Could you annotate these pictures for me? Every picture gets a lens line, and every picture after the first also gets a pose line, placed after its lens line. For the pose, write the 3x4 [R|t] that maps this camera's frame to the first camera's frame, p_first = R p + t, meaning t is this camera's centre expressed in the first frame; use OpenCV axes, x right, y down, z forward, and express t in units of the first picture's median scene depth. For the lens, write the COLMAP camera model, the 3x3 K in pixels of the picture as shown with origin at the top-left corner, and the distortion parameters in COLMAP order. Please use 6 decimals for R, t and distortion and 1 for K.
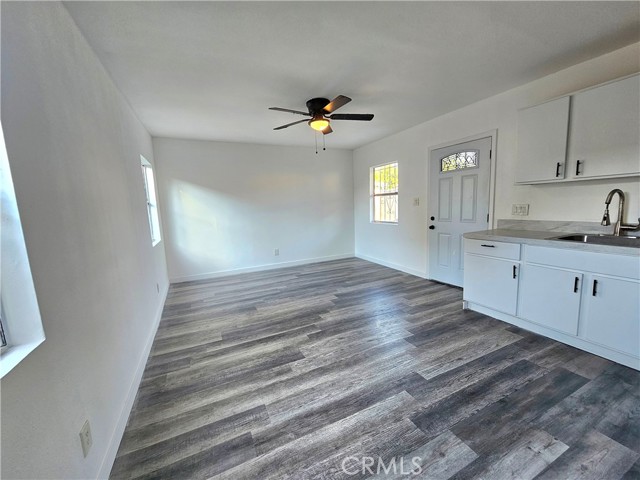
lens RADIAL K [[261.3, 0, 319.0], [0, 261.3, 240.5], [0, 0, 1]] dist [0.002617, 0.000275]
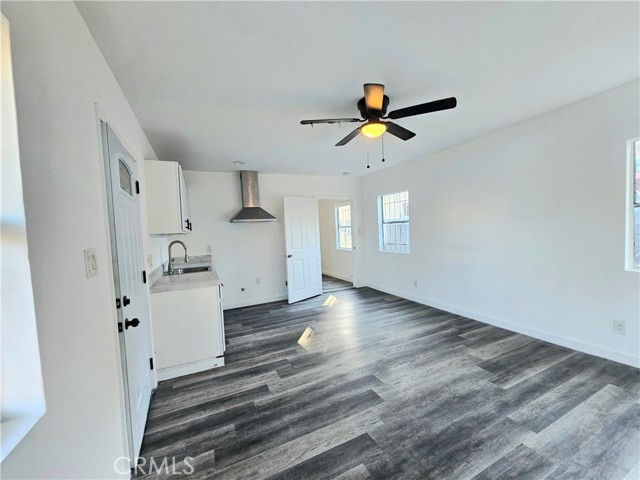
lens RADIAL K [[261.3, 0, 320.2], [0, 261.3, 239.6], [0, 0, 1]] dist [0.002617, 0.000275]
pose [[-0.995578, 0.093941, -0.000049, 0.194229], [0.092385, 0.979181, 0.180749, -0.289338], [0.017028, 0.179945, -0.983529, 1.842136]]
